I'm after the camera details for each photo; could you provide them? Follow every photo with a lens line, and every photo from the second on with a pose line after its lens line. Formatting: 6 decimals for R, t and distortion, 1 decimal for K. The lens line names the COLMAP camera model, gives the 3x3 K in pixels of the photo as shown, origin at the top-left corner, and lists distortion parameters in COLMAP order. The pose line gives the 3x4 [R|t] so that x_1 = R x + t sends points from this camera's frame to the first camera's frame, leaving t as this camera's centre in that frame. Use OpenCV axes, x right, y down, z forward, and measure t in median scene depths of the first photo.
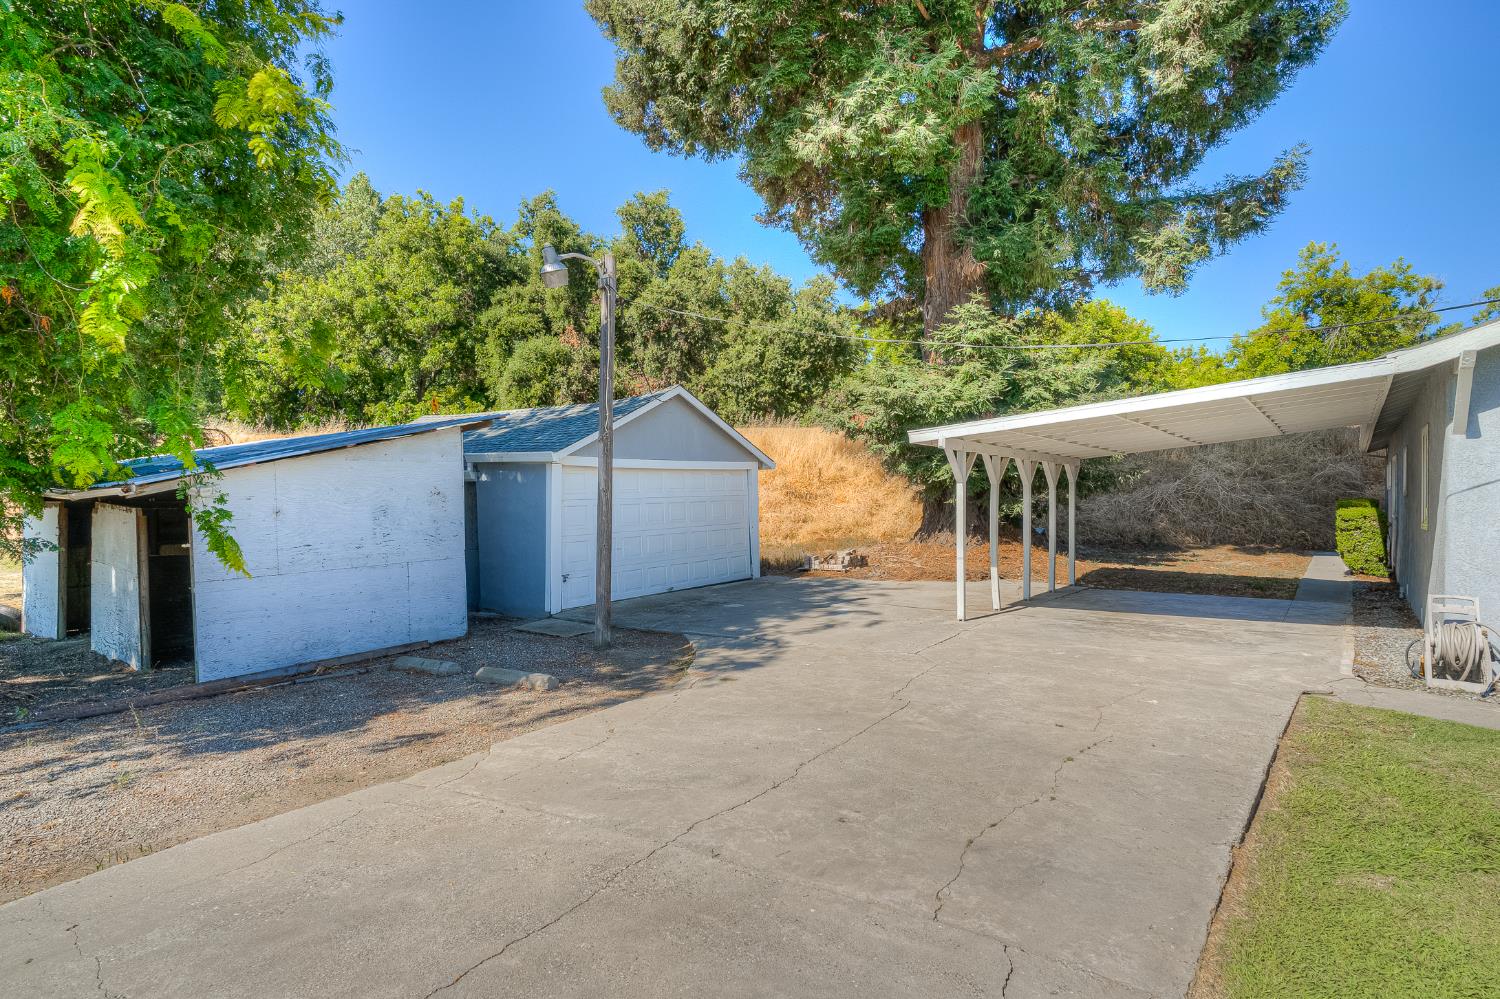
lens RADIAL K [[805.0, 0, 750.0], [0, 805.0, 504.5], [0, 0, 1]] dist [-0.048490, 0.035773]
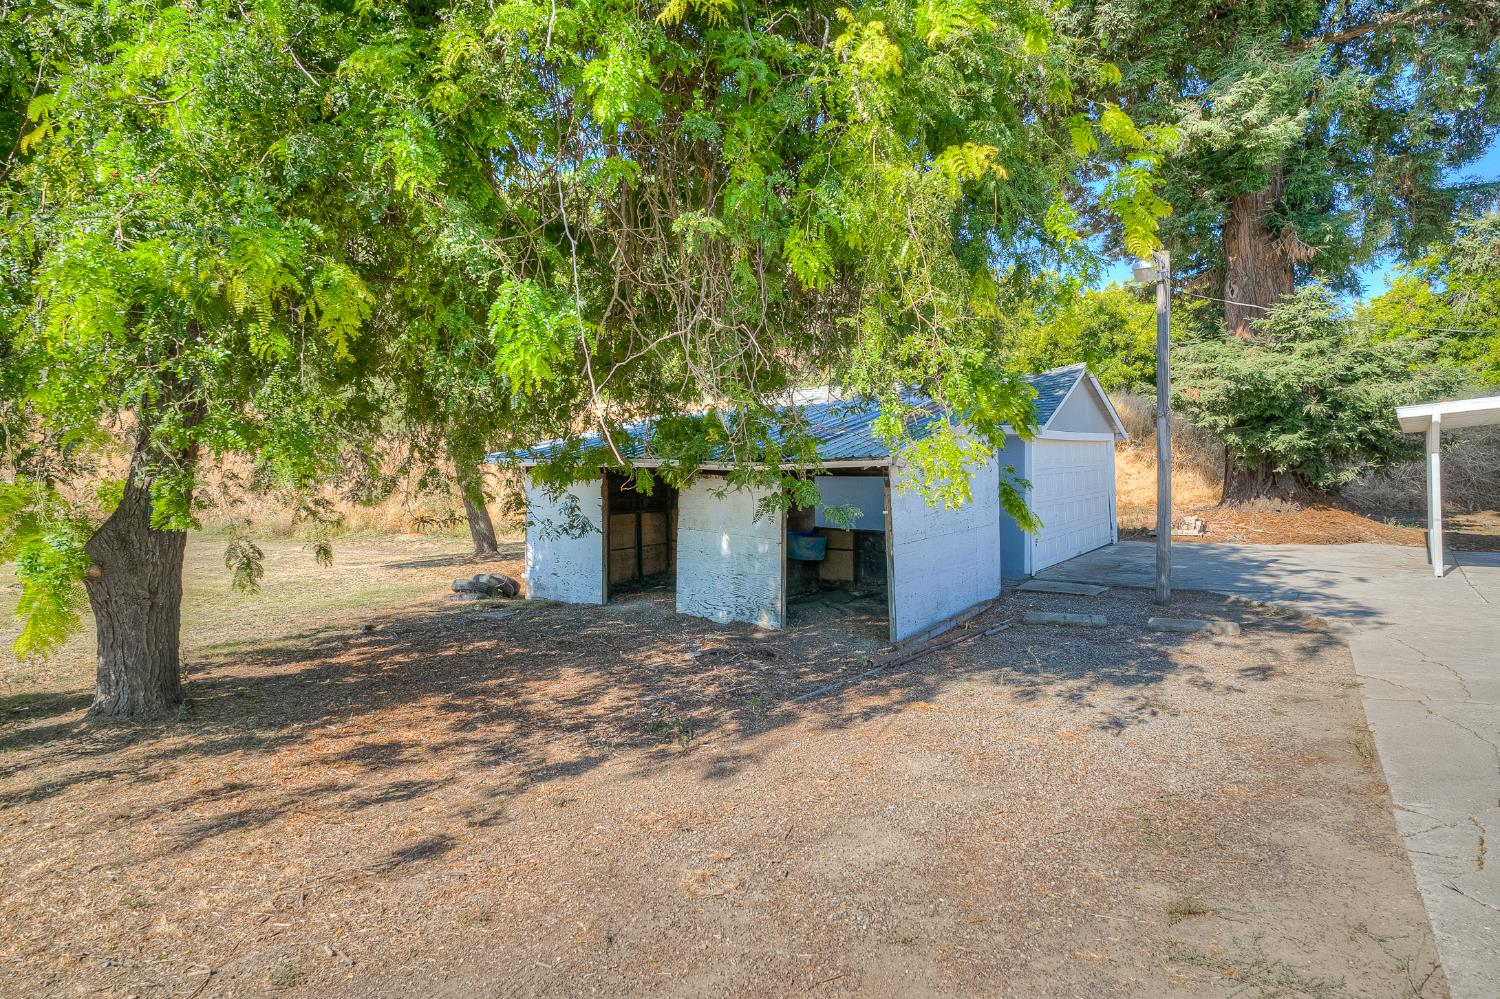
lens RADIAL K [[827.4, 0, 749.8], [0, 827.4, 465.7], [0, 0, 1]] dist [-0.056550, 0.040131]
pose [[0.999984, -0.003466, -0.004445, -0.495313], [0.003432, 0.999965, -0.007676, -0.004277], [0.004472, 0.007661, 0.999961, -0.093164]]
